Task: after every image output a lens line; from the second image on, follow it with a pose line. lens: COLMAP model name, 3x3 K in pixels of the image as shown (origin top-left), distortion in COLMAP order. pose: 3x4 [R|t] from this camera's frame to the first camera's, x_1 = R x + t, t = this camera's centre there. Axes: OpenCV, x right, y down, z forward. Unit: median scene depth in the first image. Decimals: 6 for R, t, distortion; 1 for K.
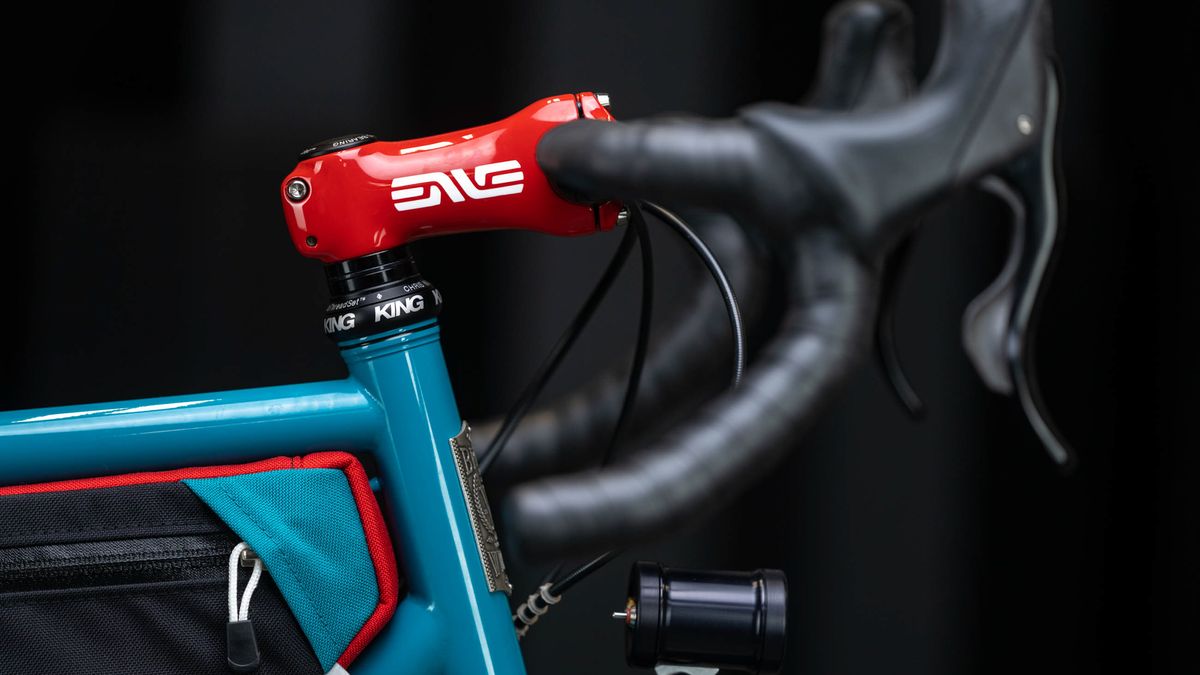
lens RADIAL K [[6037.4, 0, 600.0], [0, 6037.4, 337.5], [0, 0, 1]] dist [1.928692, 0.594863]
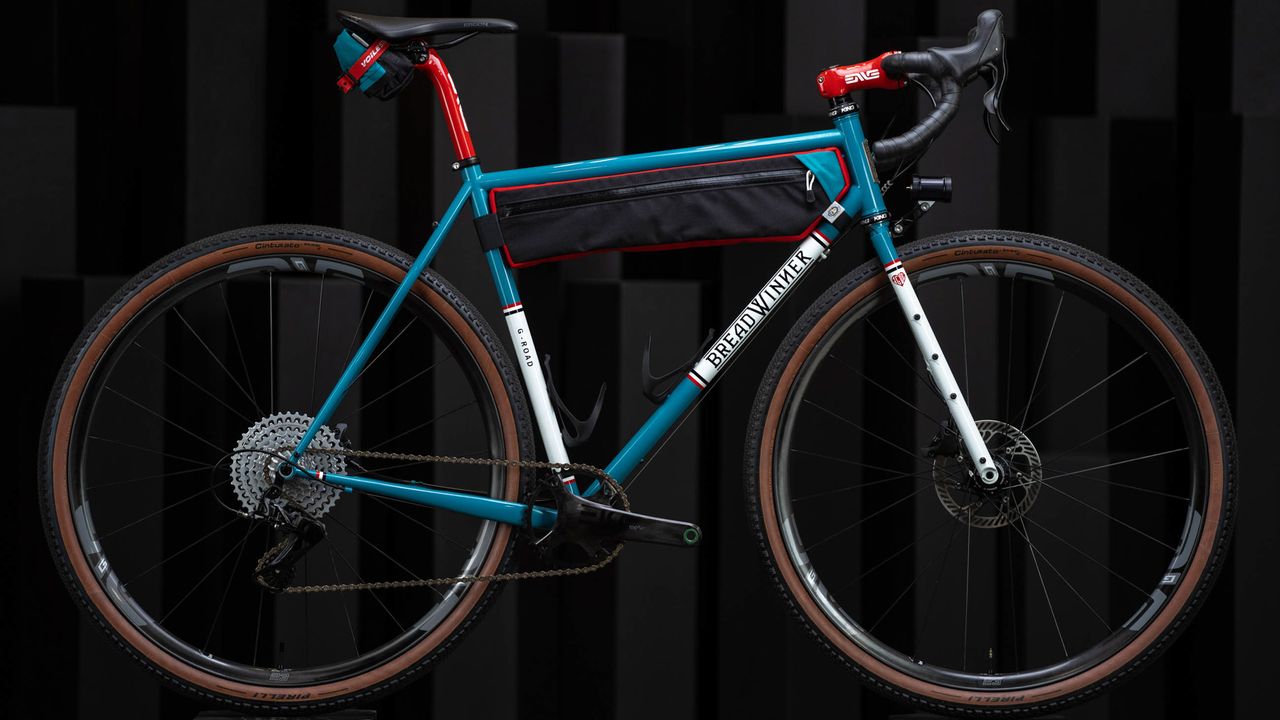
lens RADIAL K [[6248.7, 0, 640.0], [0, 6248.7, 360.0], [0, 0, 1]] dist [1.320855, 1.615472]
pose [[0.995670, -0.032742, -0.086997, 0.178201], [0.029359, 0.998773, -0.039880, 0.311693], [0.088196, 0.037153, 0.995410, -2.998990]]
